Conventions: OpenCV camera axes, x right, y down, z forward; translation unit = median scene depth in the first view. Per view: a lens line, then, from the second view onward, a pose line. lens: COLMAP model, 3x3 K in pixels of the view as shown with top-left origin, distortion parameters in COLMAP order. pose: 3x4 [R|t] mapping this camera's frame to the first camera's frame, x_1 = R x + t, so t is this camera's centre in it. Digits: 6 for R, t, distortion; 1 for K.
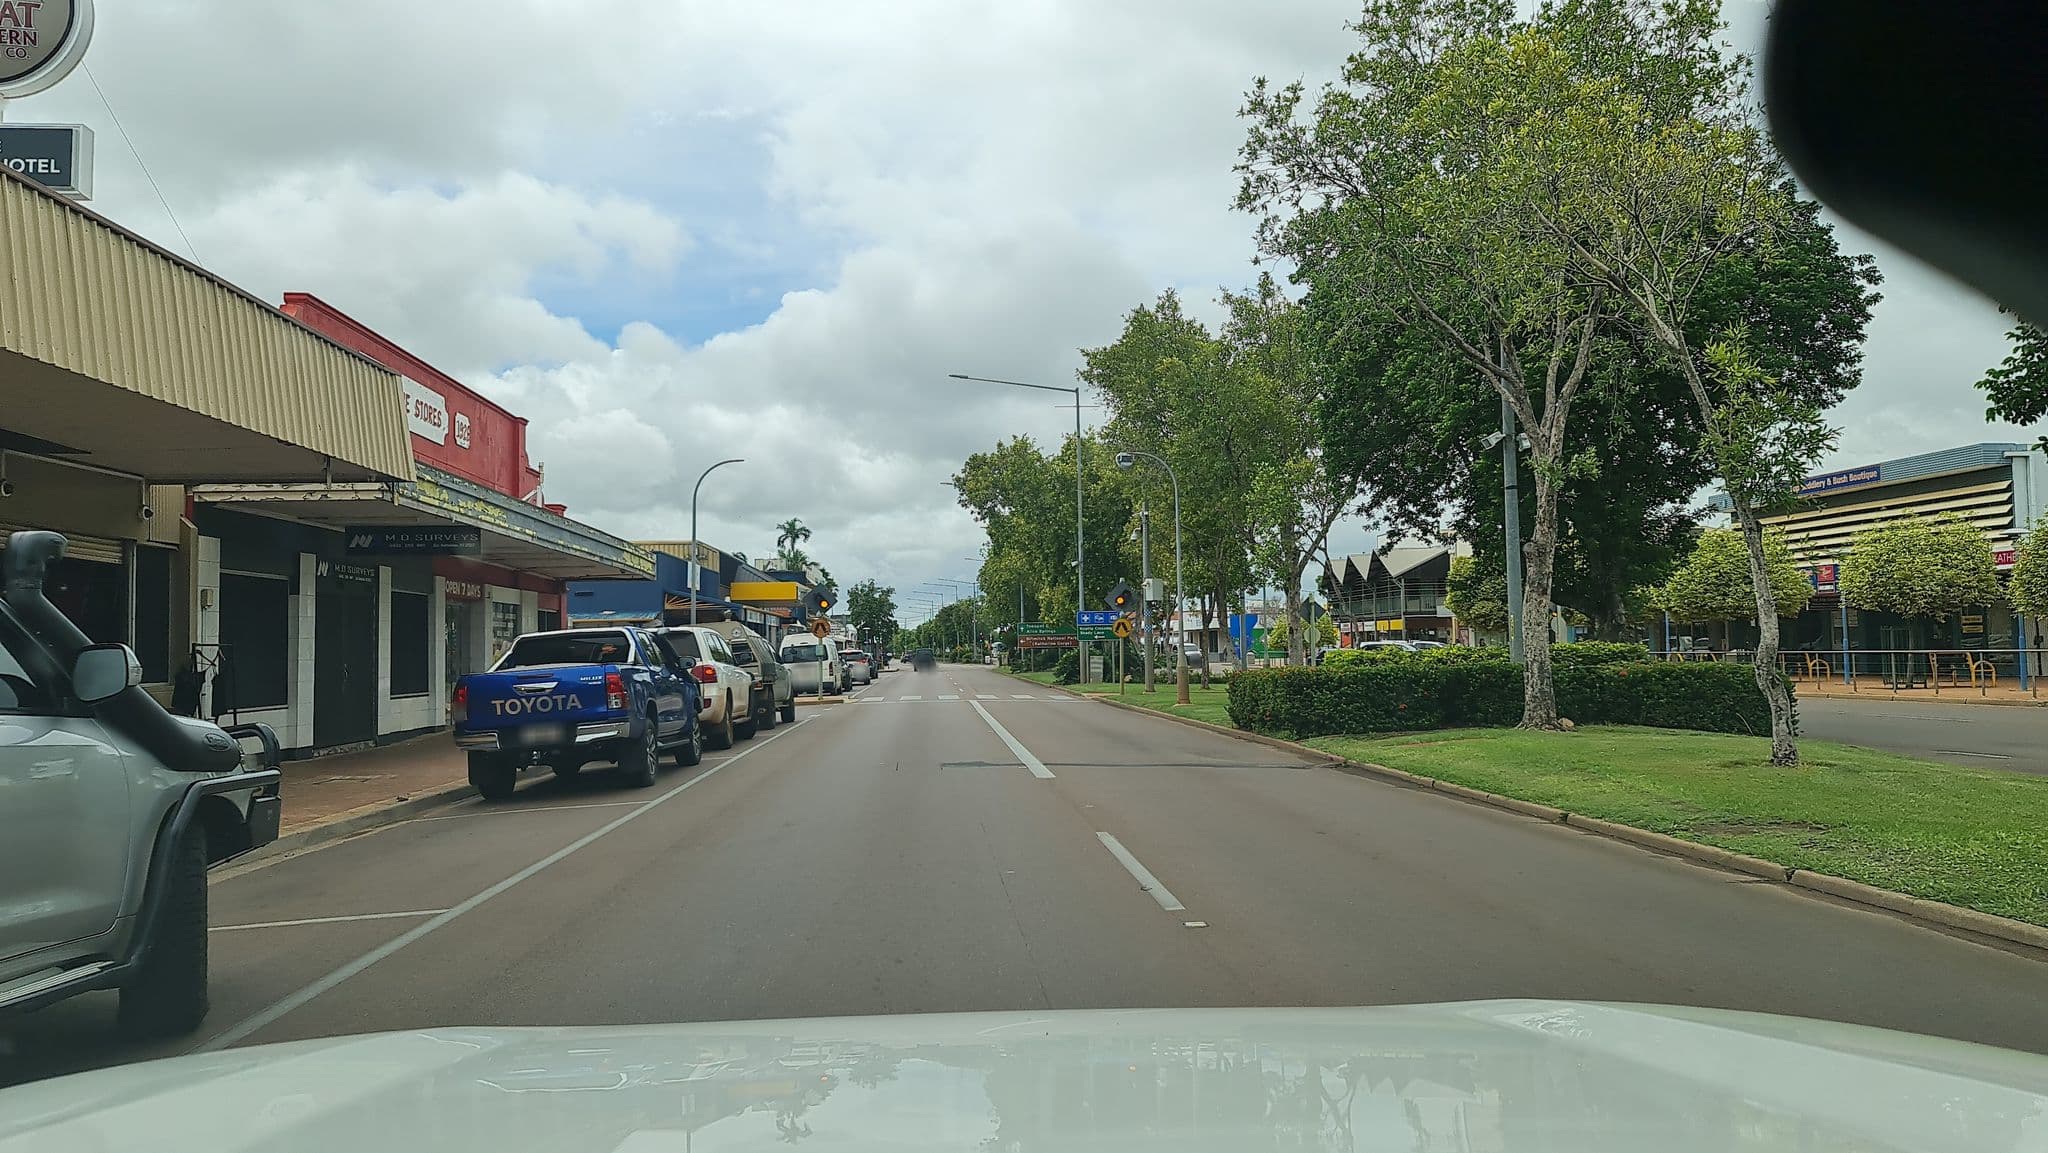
lens RADIAL K [[1477.7, 0, 1024.0], [0, 1477.7, 576.5], [0, 0, 1]] dist [-0.002173, 0.001868]
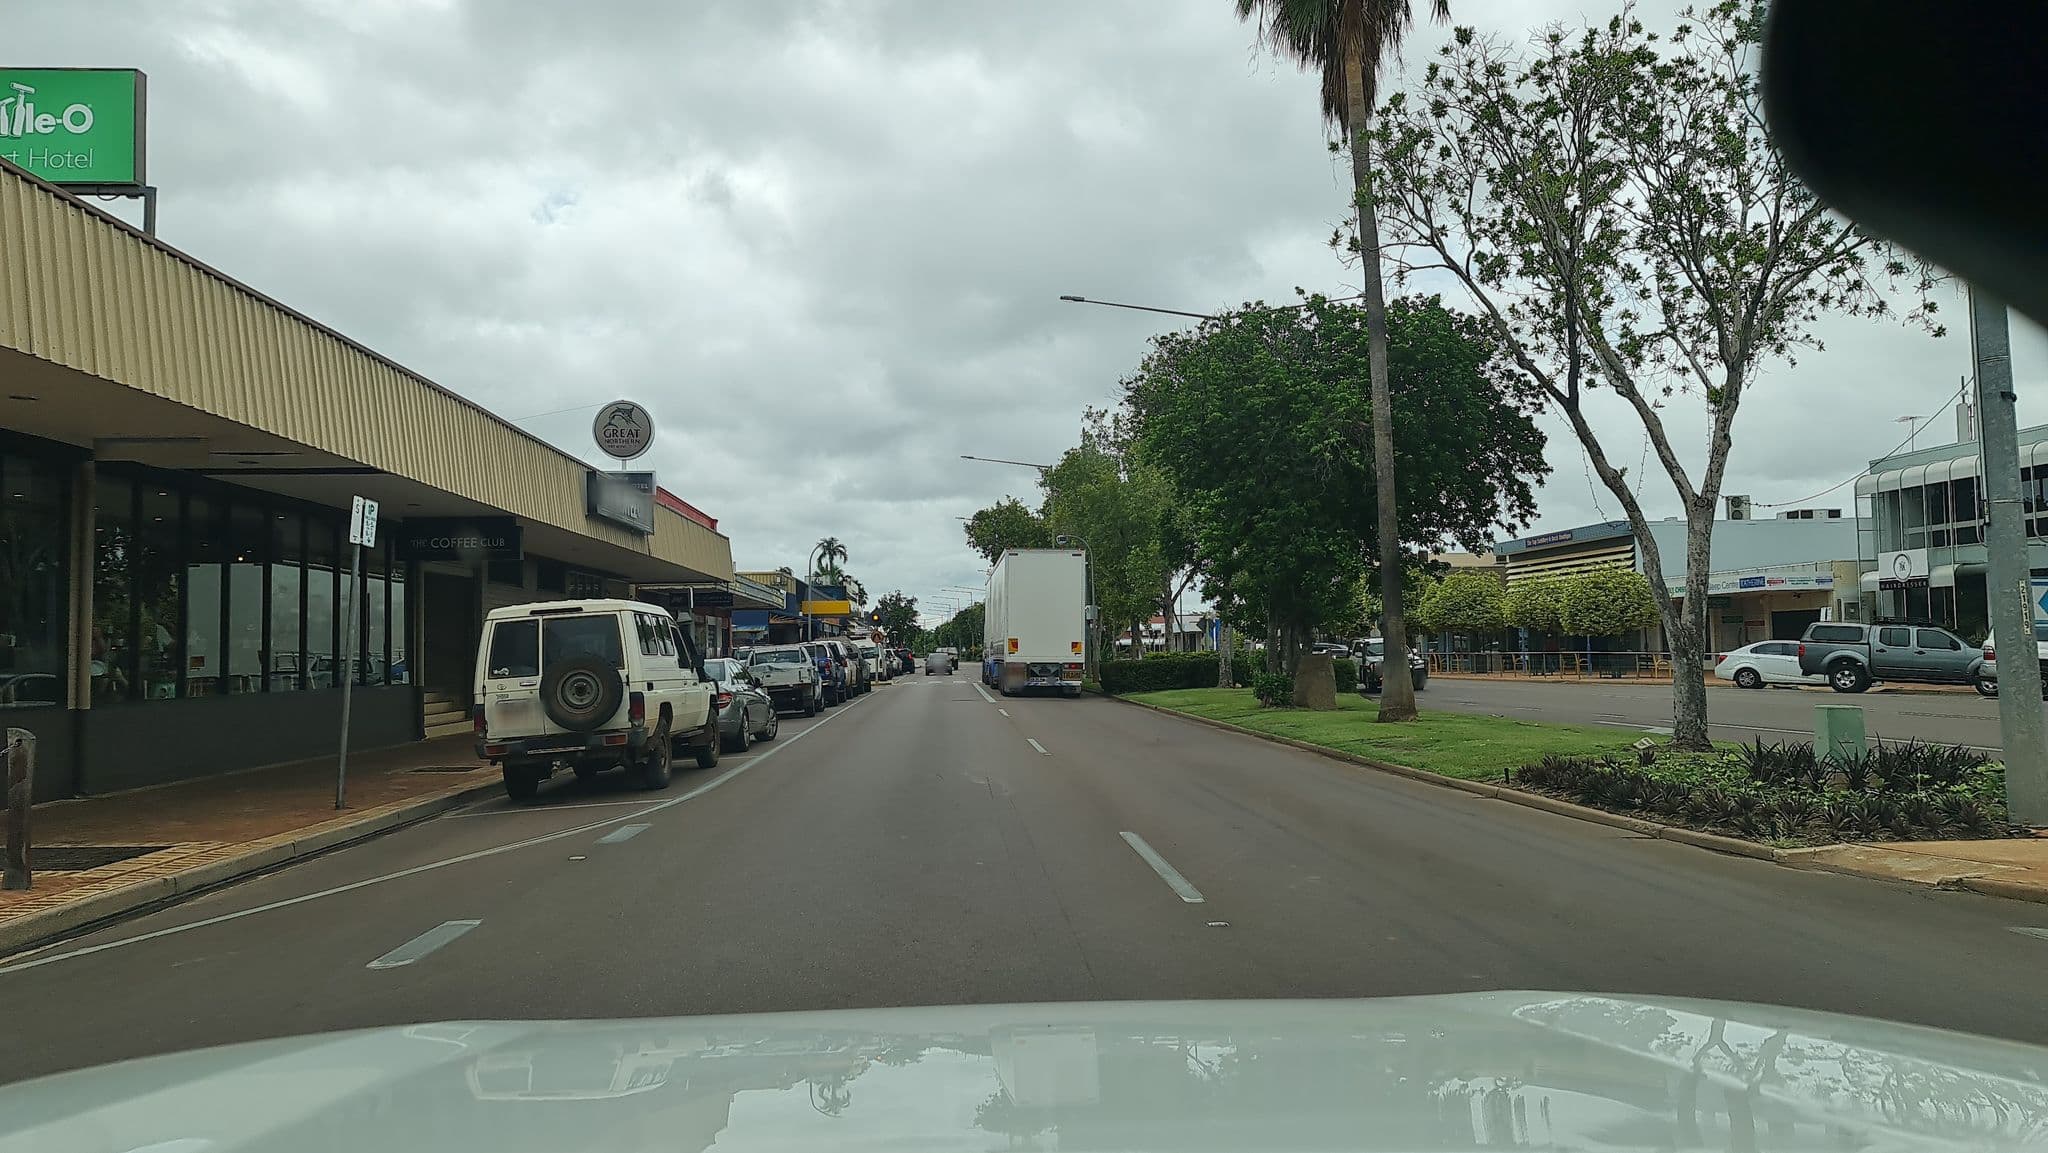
lens RADIAL K [[1658.7, 0, 1024.0], [0, 1658.7, 576.5], [0, 0, 1]] dist [0.105205, -0.001942]
pose [[0.999850, -0.000246, -0.017290, 0.020614], [0.000343, 0.999984, 0.005611, -0.016676], [0.017288, -0.005616, 0.999835, -0.324362]]
